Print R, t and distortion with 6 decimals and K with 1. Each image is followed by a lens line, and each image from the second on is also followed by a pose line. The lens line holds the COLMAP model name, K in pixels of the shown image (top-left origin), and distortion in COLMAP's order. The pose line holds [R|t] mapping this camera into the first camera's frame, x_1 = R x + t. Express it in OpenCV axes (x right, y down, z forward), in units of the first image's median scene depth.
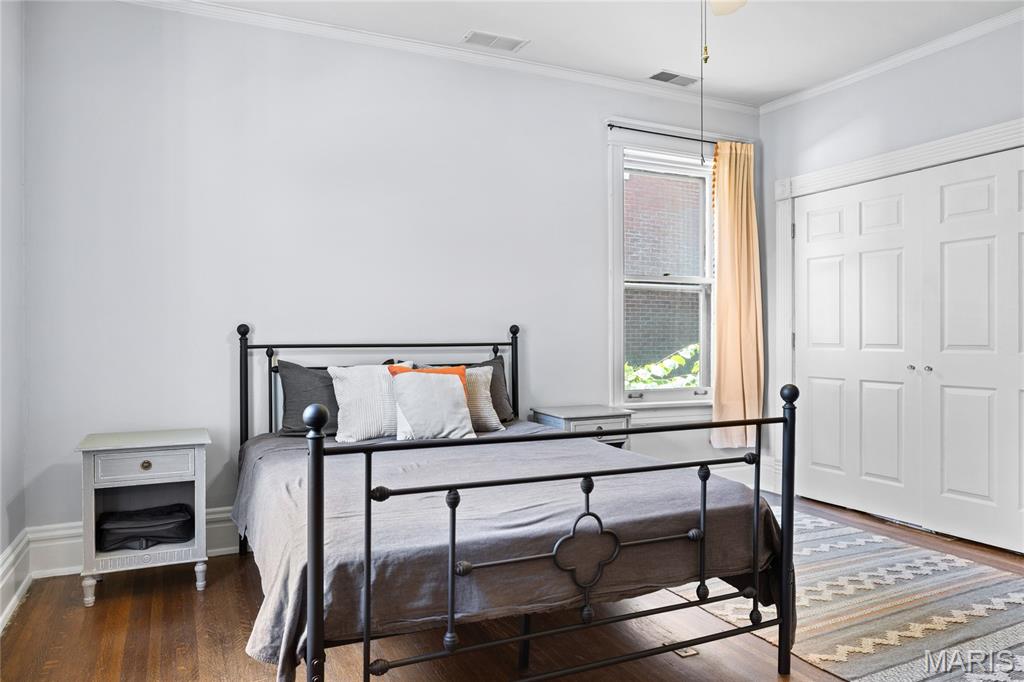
lens RADIAL K [[698.7, 0, 511.7], [0, 698.7, 350.3], [0, 0, 1]] dist [-0.001108, 0.000793]
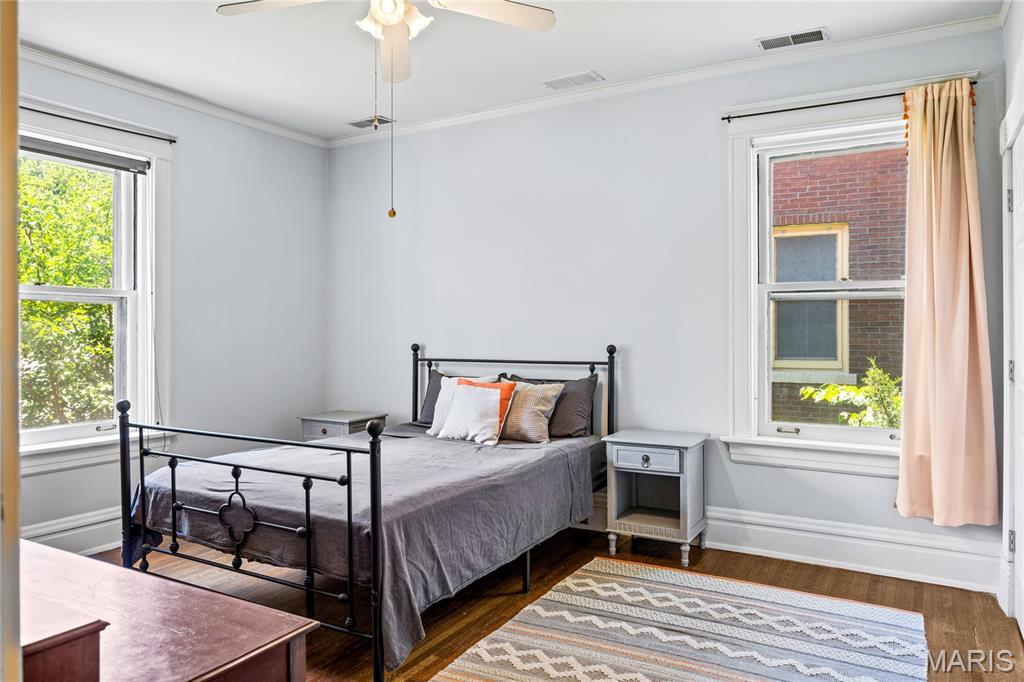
lens RADIAL K [[698.7, 0, 514.5], [0, 698.7, 331.6], [0, 0, 1]] dist [-0.001108, 0.000793]
pose [[0.573381, -0.000888, -0.819288, 0.809440], [-0.015970, 0.999797, -0.012260, -0.043258], [0.819133, 0.020114, 0.573251, 0.323183]]
